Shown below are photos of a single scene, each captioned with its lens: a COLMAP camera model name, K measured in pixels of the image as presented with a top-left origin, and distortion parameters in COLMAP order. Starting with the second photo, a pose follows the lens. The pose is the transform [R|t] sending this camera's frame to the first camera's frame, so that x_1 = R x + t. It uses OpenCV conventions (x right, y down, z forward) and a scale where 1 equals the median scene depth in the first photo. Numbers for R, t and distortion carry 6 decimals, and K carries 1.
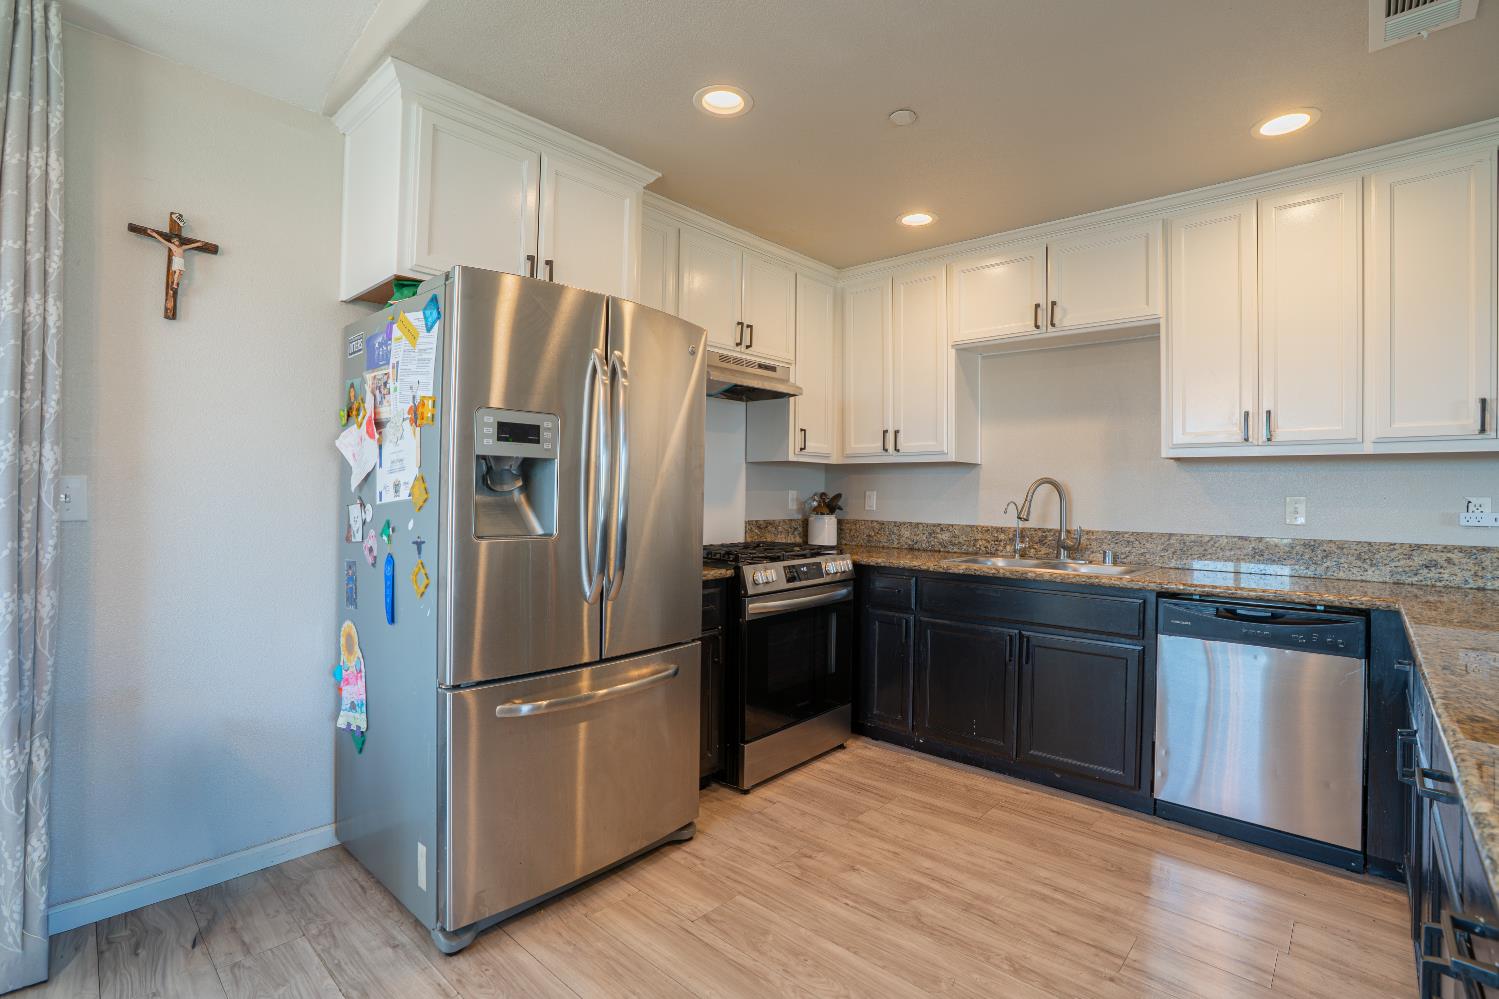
lens RADIAL K [[696.8, 0, 758.9], [0, 696.8, 488.0], [0, 0, 1]] dist [-0.047725, 0.018192]
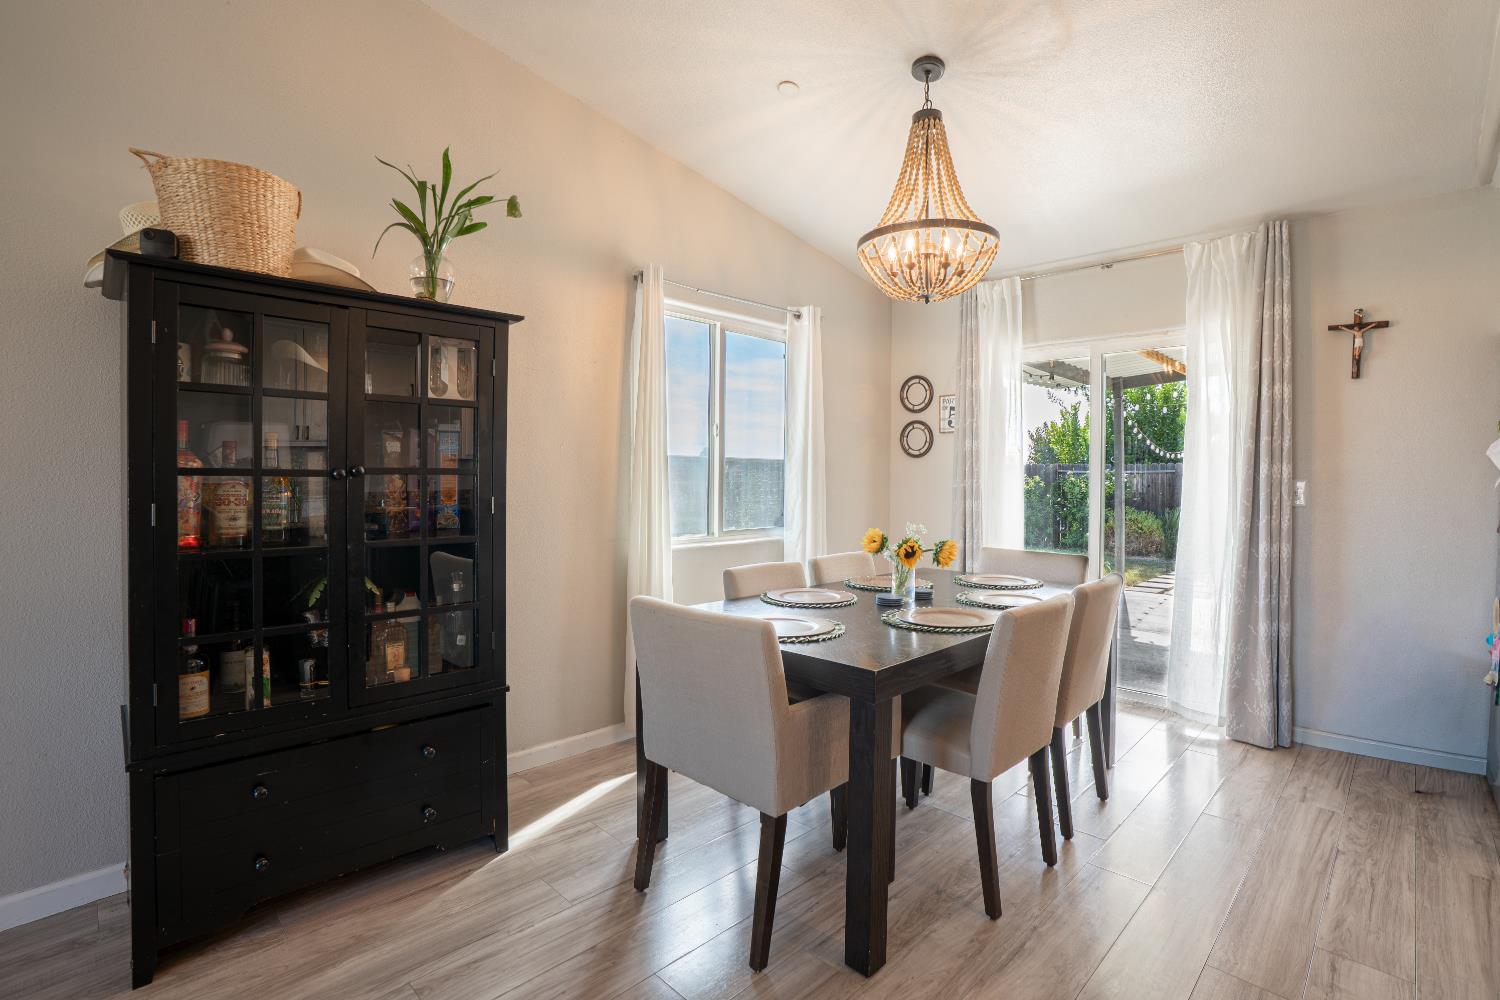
lens RADIAL K [[697.3, 0, 745.1], [0, 697.3, 485.2], [0, 0, 1]] dist [-0.047725, 0.018192]
pose [[-0.060558, -0.003463, -0.998159, 0.656472], [-0.003647, 0.999988, -0.003248, 0.003130], [0.998158, 0.003444, -0.060570, -0.255736]]
